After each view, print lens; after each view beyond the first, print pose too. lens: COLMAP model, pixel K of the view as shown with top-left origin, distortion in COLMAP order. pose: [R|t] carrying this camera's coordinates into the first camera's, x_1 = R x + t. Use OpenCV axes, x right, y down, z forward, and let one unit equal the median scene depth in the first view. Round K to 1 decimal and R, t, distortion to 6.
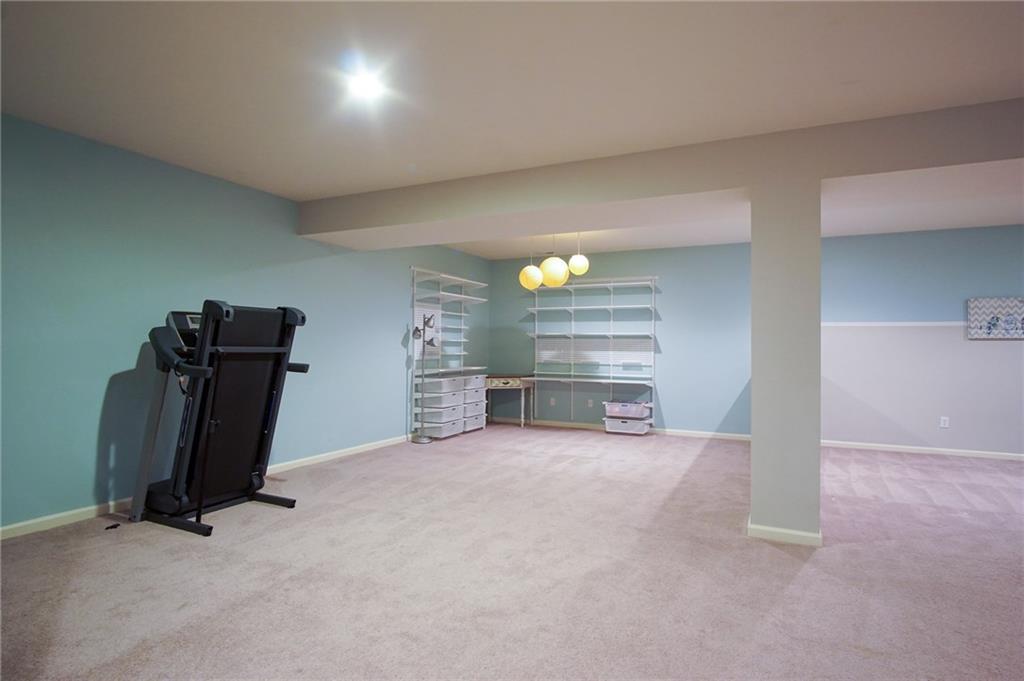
lens RADIAL K [[540.4, 0, 509.0], [0, 540.4, 331.6], [0, 0, 1]] dist [-0.033777, 0.008798]
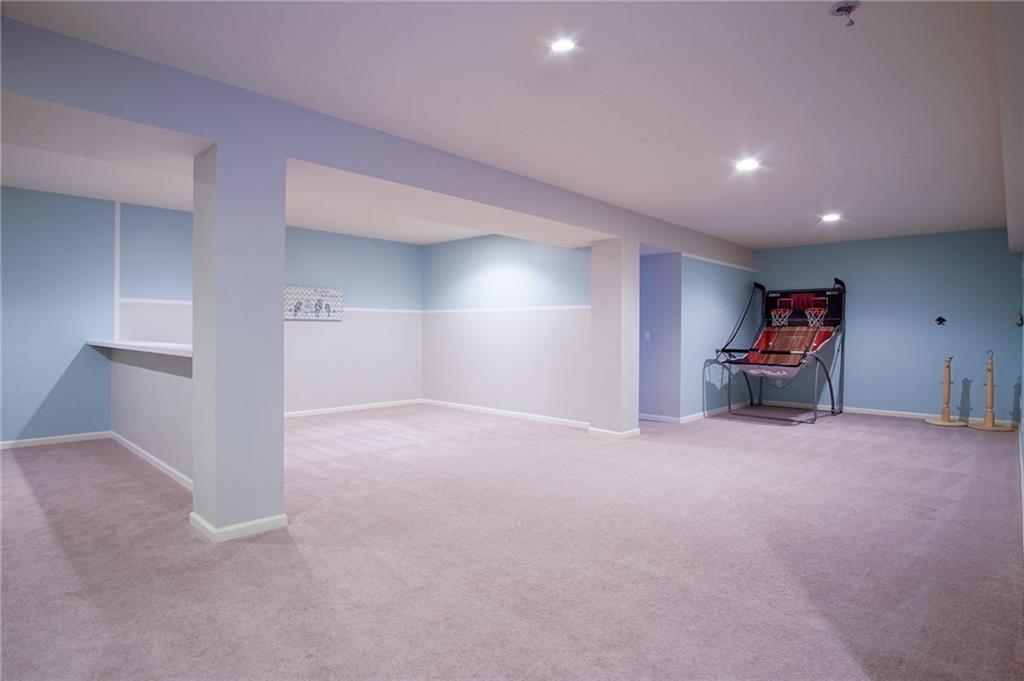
lens RADIAL K [[540.4, 0, 509.0], [0, 540.4, 331.6], [0, 0, 1]] dist [-0.033777, 0.008798]
pose [[0.310419, -0.009311, 0.950554, -0.132700], [-0.027306, 0.999452, 0.018707, 0.005300], [-0.950208, -0.031763, 0.309995, 0.169796]]
